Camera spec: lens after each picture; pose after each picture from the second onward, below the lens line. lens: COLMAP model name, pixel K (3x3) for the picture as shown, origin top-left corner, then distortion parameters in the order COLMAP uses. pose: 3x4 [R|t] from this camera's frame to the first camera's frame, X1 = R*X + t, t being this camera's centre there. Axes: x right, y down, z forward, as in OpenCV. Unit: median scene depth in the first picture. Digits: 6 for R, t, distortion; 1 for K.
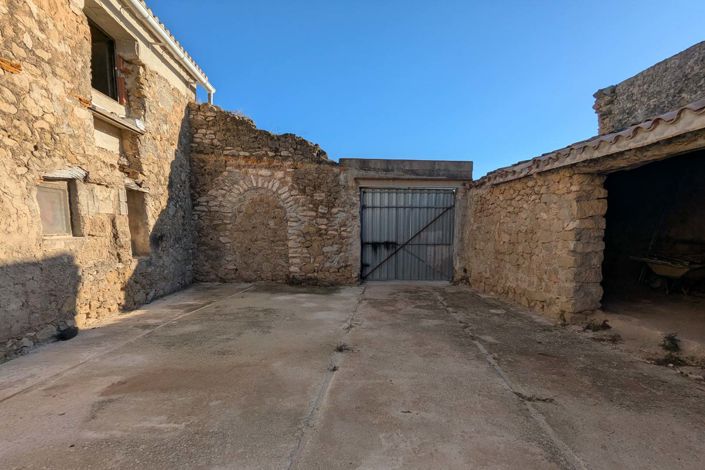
lens RADIAL K [[342.0, 0, 353.3], [0, 342.0, 263.7], [0, 0, 1]] dist [-0.000573, 0.000628]
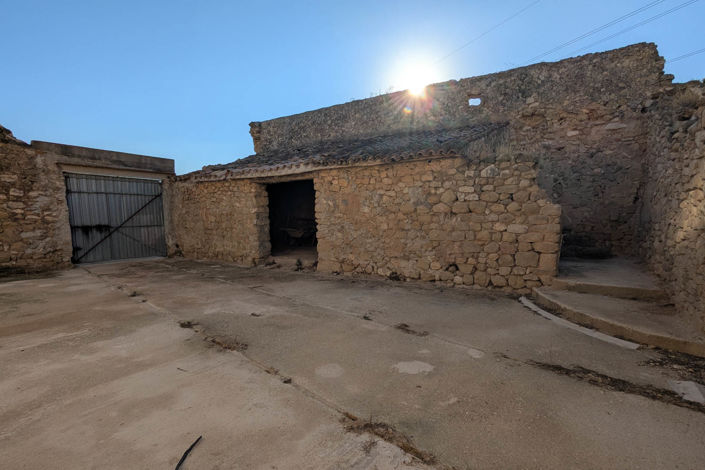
lens RADIAL K [[342.0, 0, 353.3], [0, 342.0, 263.7], [0, 0, 1]] dist [-0.000573, 0.000628]
pose [[0.616098, -0.119181, 0.778600, -0.290111], [0.083406, 0.992800, 0.085970, 0.033919], [-0.783241, 0.011974, 0.621603, -0.326485]]
